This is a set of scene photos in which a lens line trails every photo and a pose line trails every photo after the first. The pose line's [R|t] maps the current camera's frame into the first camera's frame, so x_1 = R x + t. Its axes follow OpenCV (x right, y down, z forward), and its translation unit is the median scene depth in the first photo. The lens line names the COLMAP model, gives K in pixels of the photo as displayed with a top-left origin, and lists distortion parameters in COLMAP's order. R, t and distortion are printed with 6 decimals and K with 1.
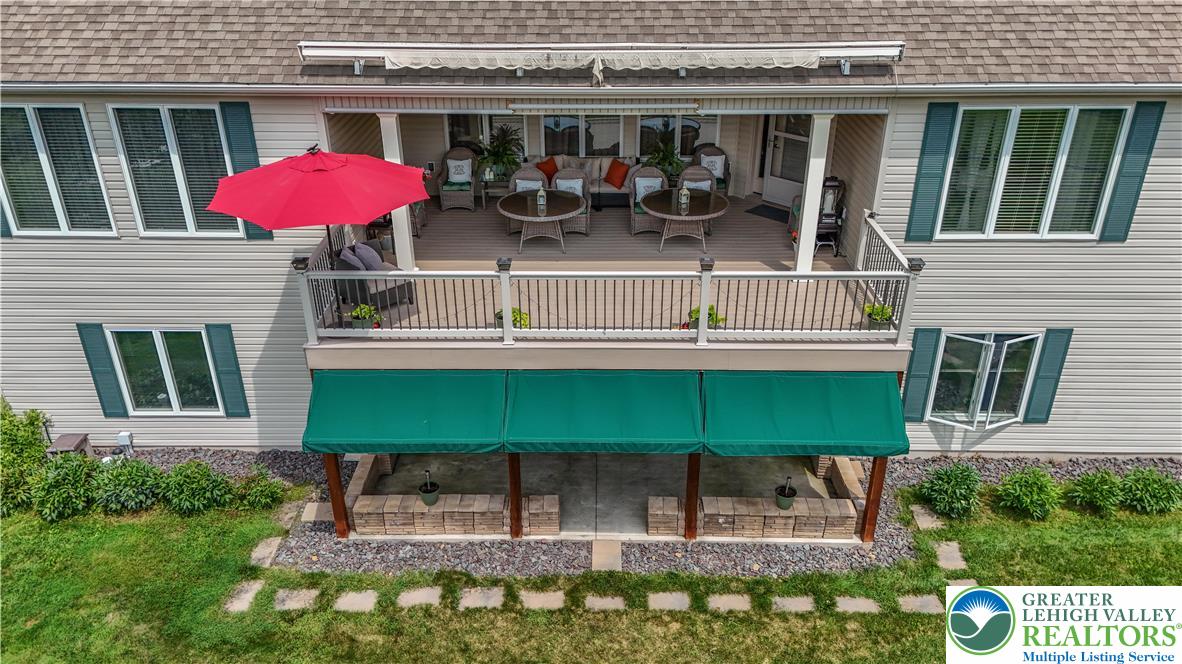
lens RADIAL K [[878.0, 0, 591.0], [0, 878.0, 332.0], [0, 0, 1]] dist [0.062228, -0.001206]
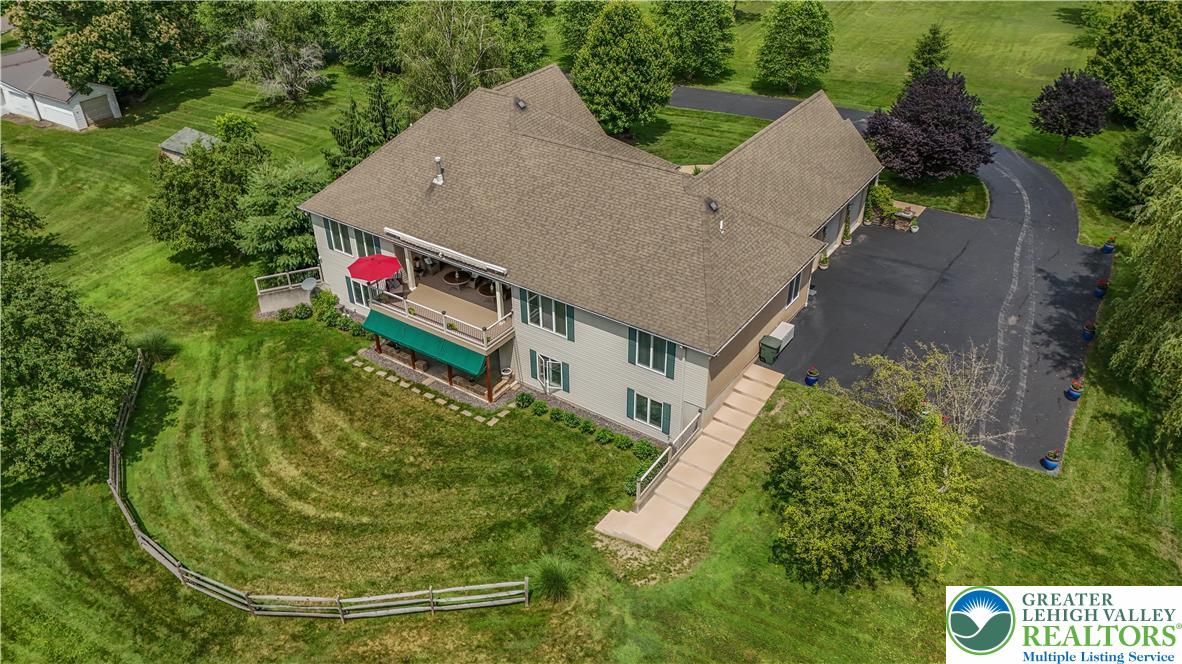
lens RADIAL K [[878.0, 0, 591.0], [0, 878.0, 332.0], [0, 0, 1]] dist [0.062228, -0.001206]
pose [[0.837897, 0.299963, -0.456017, 2.111373], [-0.253440, 0.953743, 0.161684, -0.673401], [0.483422, -0.019902, 0.875161, -1.776966]]
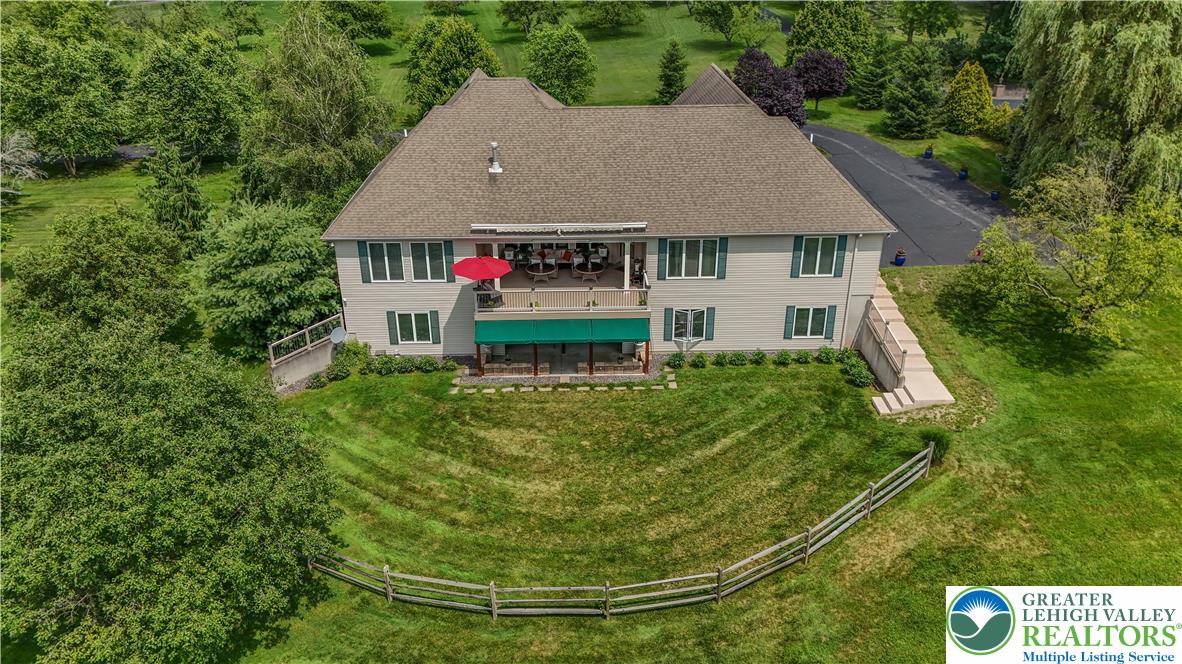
lens RADIAL K [[878.0, 0, 591.0], [0, 878.0, 332.0], [0, 0, 1]] dist [0.062228, -0.001206]
pose [[0.999272, -0.016467, 0.034415, 0.006518], [0.017767, 0.999126, -0.037824, 0.200923], [-0.033762, 0.038408, 0.998692, -2.150341]]
